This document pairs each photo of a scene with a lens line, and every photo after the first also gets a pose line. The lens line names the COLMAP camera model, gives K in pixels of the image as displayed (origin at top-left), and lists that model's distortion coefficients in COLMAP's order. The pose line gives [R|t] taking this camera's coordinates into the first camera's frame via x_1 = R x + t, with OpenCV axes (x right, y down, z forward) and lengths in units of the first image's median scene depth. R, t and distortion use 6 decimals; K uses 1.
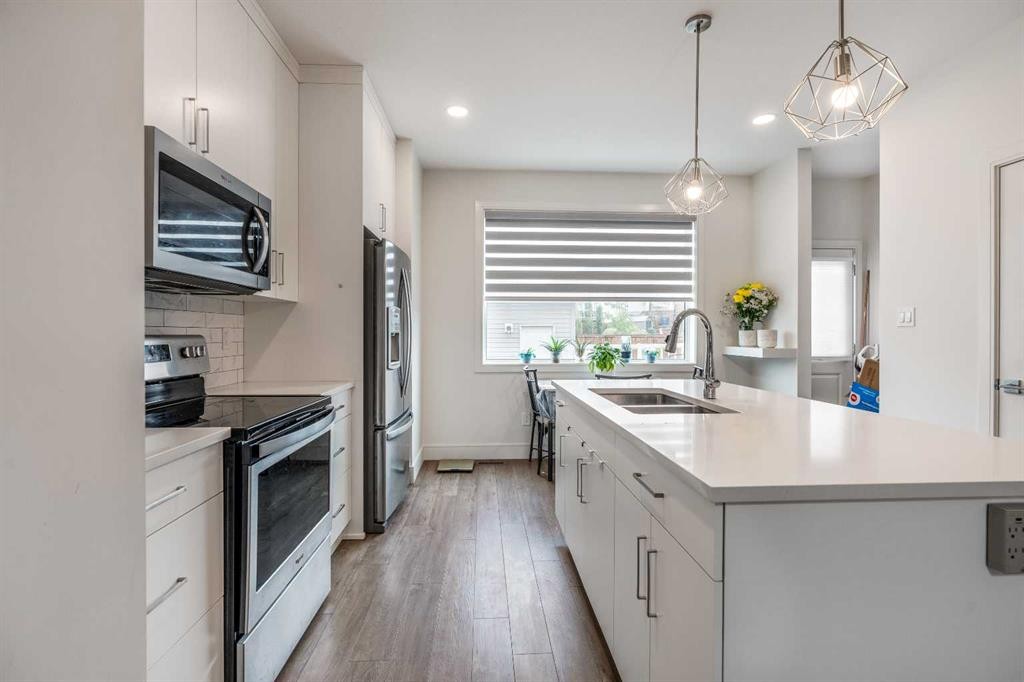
lens RADIAL K [[466.4, 0, 511.3], [0, 466.4, 336.0], [0, 0, 1]] dist [-0.013185, 0.000645]
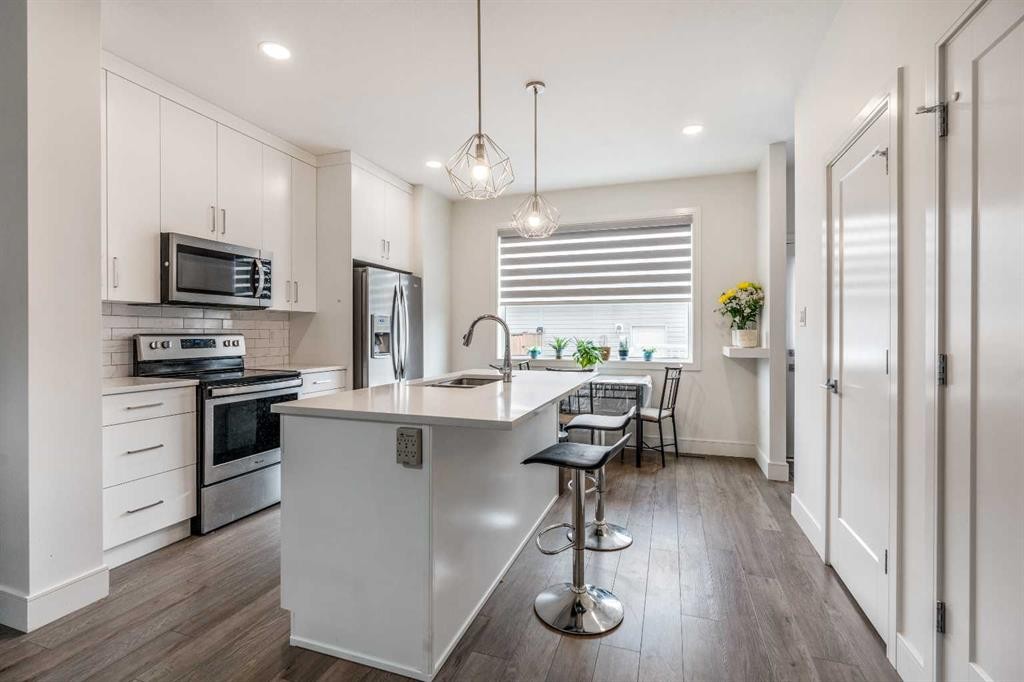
lens RADIAL K [[472.6, 0, 510.2], [0, 472.6, 333.4], [0, 0, 1]] dist [-0.016606, 0.000101]
pose [[0.925238, 0.000505, -0.379388, 0.435809], [-0.002451, 0.999986, -0.004646, 0.001164], [0.379380, 0.005229, 0.925226, -0.111928]]
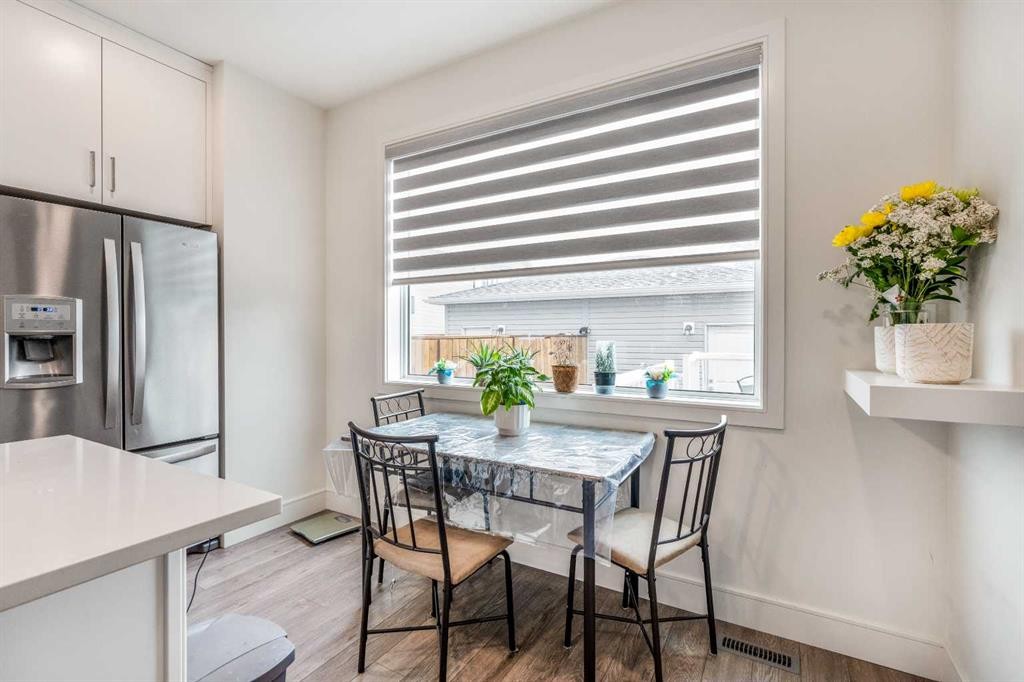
lens RADIAL K [[466.4, 0, 511.3], [0, 466.4, 336.0], [0, 0, 1]] dist [-0.013185, 0.000645]
pose [[0.832084, 0.001548, -0.554647, 0.458252], [-0.003431, 0.999991, -0.002357, -0.003041], [0.554638, 0.003864, 0.832083, 0.556845]]
